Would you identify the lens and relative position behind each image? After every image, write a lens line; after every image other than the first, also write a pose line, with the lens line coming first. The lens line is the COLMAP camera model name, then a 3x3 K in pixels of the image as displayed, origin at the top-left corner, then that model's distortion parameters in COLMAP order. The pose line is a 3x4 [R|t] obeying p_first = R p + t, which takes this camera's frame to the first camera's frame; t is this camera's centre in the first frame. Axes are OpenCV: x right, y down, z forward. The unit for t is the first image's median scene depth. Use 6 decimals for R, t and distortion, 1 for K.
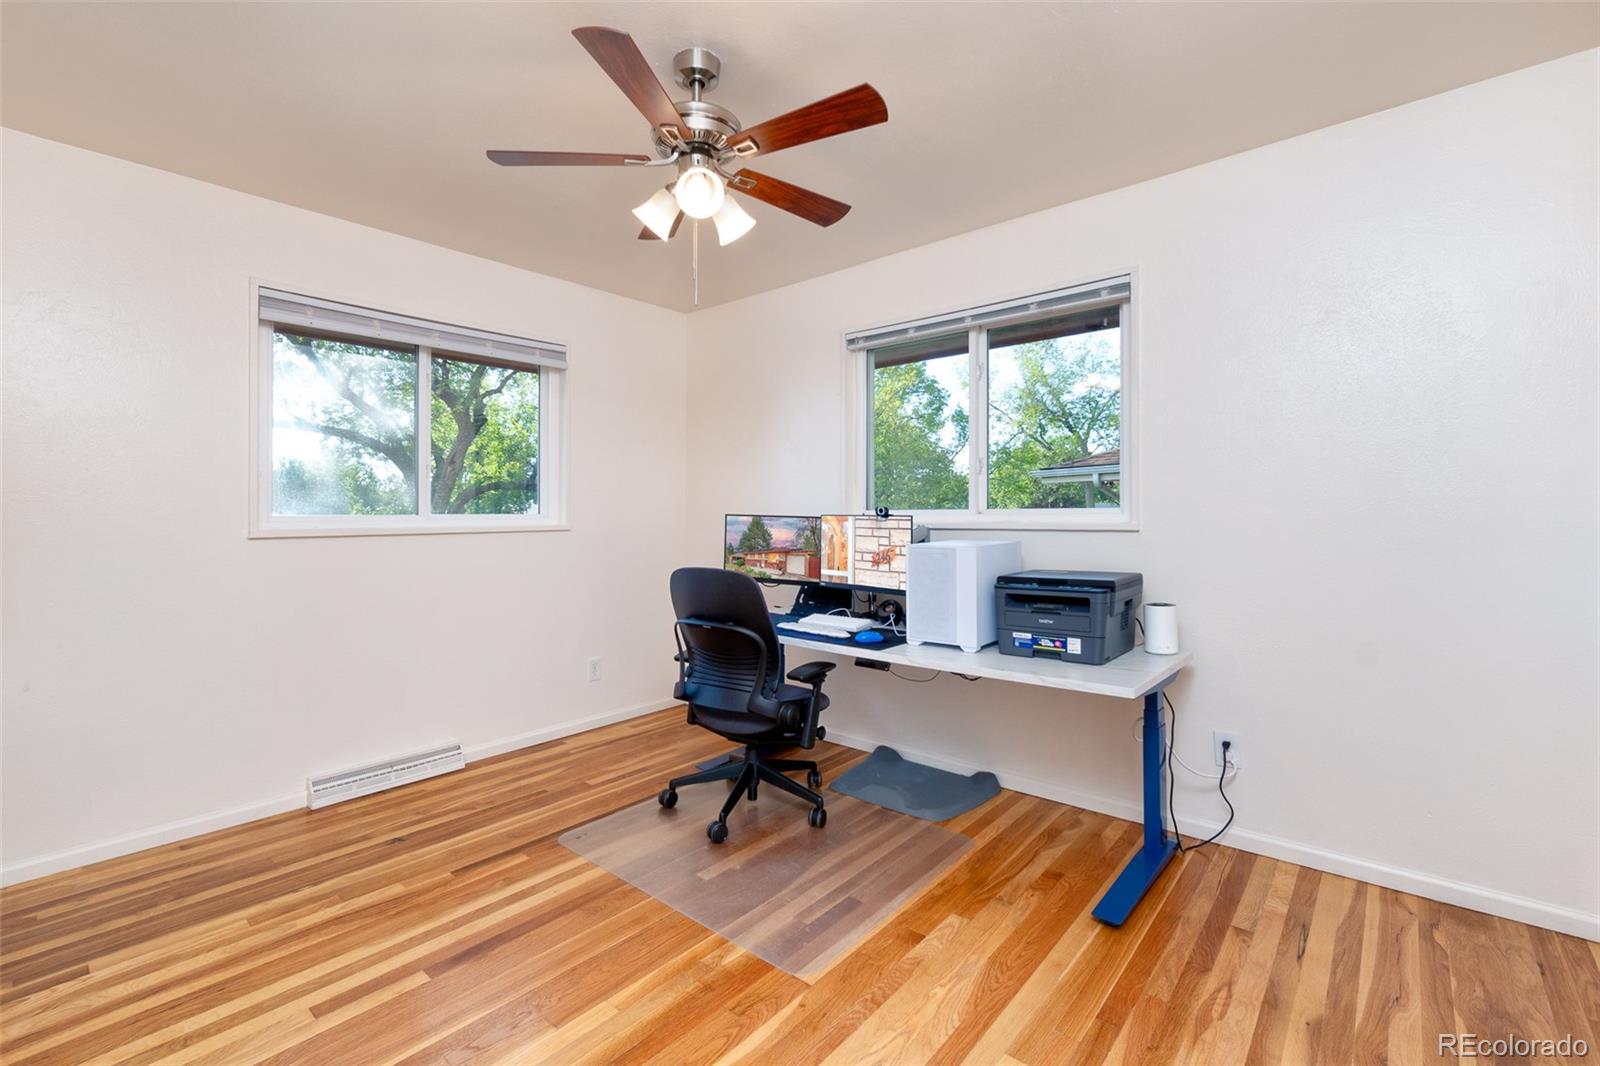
lens RADIAL K [[712.4, 0, 796.7], [0, 712.4, 499.0], [0, 0, 1]] dist [-0.001343, -0.000301]
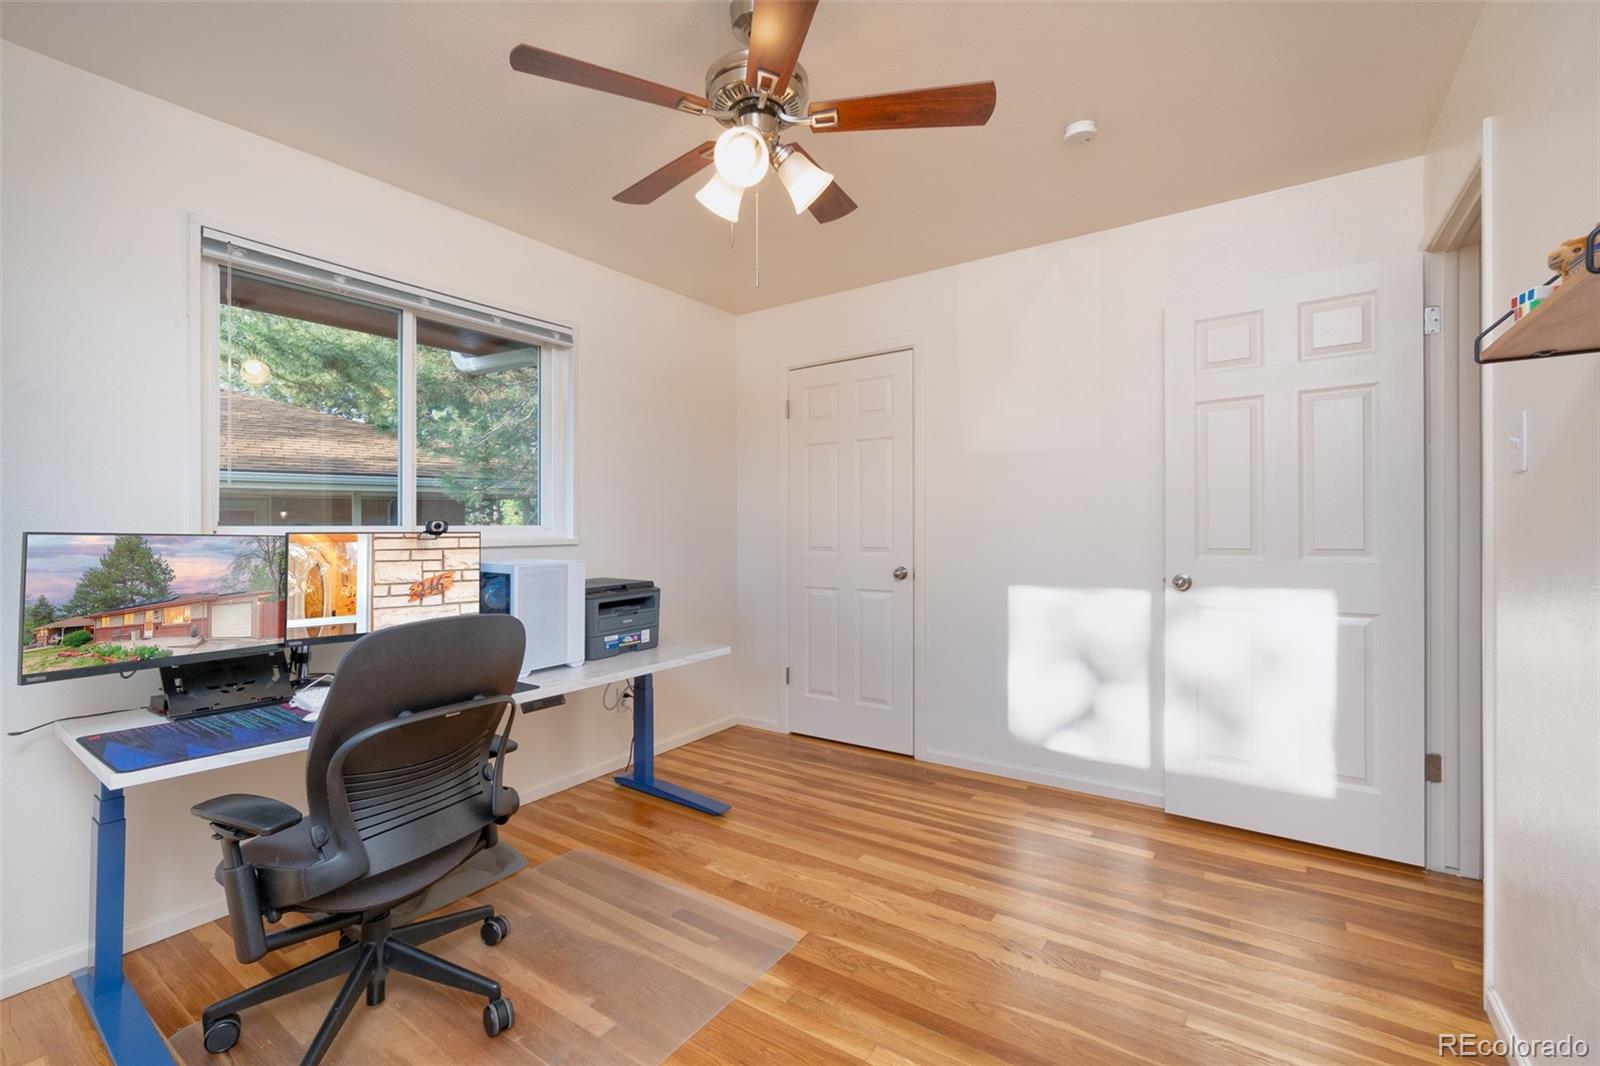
lens RADIAL K [[675.5, 0, 796.5], [0, 675.5, 533.5], [0, 0, 1]] dist [-0.001641, -0.000035]
pose [[-0.098296, -0.000312, 0.995157, -0.645852], [-0.012684, 0.999919, -0.000940, 0.020216], [-0.995076, -0.012715, -0.098292, 0.683982]]
